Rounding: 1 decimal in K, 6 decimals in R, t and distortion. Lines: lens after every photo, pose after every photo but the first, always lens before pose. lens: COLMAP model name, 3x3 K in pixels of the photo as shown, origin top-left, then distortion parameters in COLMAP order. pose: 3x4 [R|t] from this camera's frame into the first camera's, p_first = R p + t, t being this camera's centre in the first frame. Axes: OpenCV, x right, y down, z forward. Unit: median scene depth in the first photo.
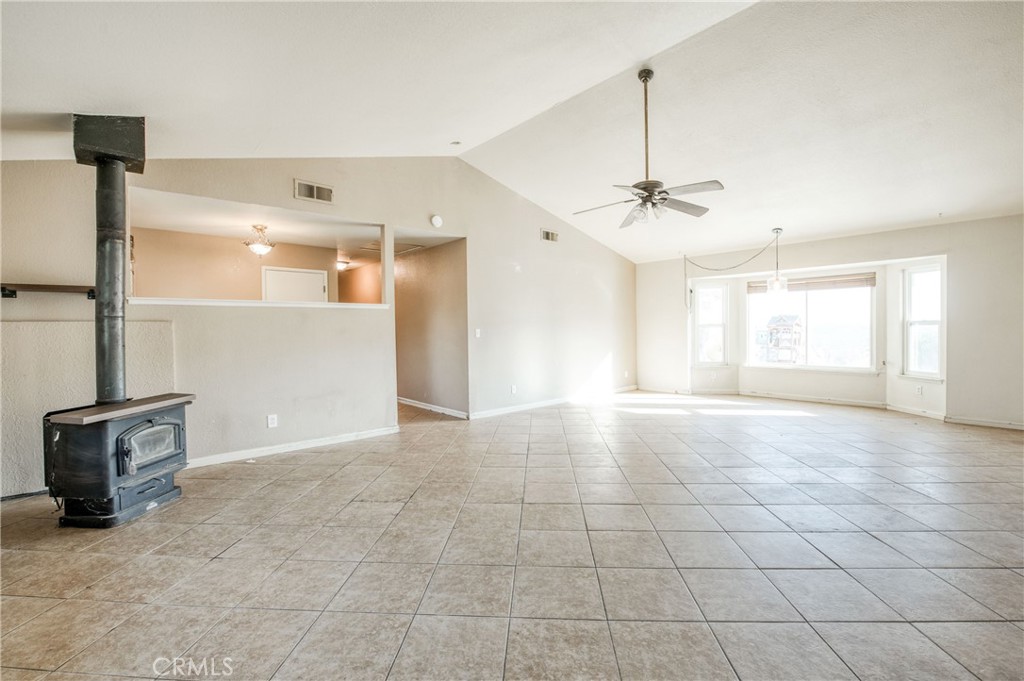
lens RADIAL K [[433.9, 0, 516.4], [0, 433.9, 340.5], [0, 0, 1]] dist [-0.017125, -0.000209]
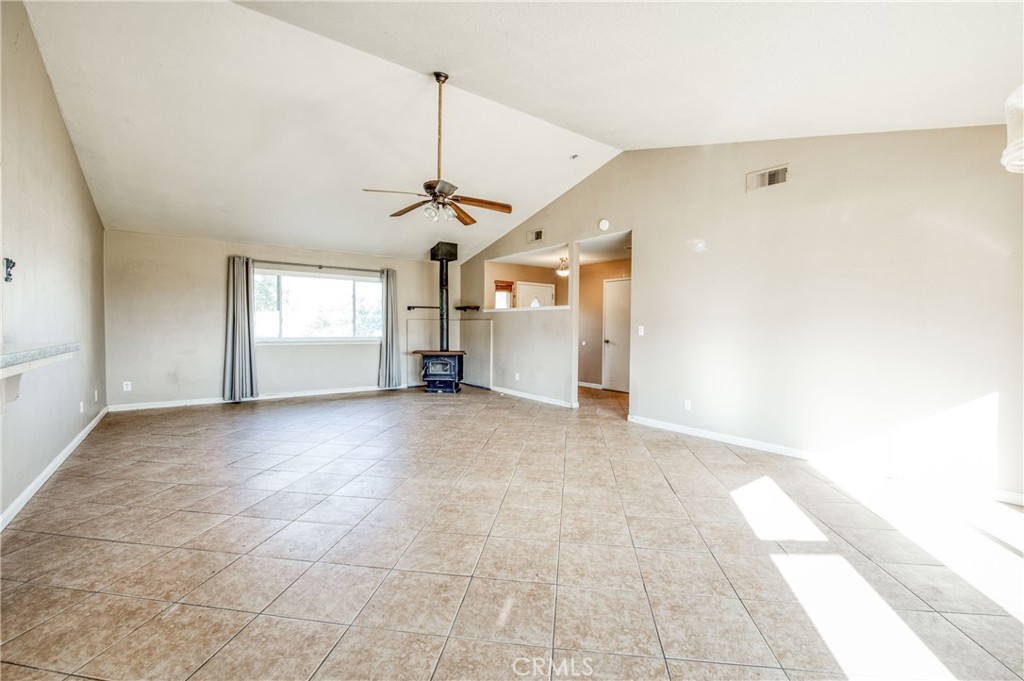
lens RADIAL K [[433.9, 0, 516.4], [0, 433.9, 340.5], [0, 0, 1]] dist [-0.017125, -0.000209]
pose [[-0.077321, 0.045999, -0.995945, 1.074629], [-0.036478, 0.998136, 0.048932, -0.040700], [0.996339, 0.040113, -0.075499, 1.035094]]
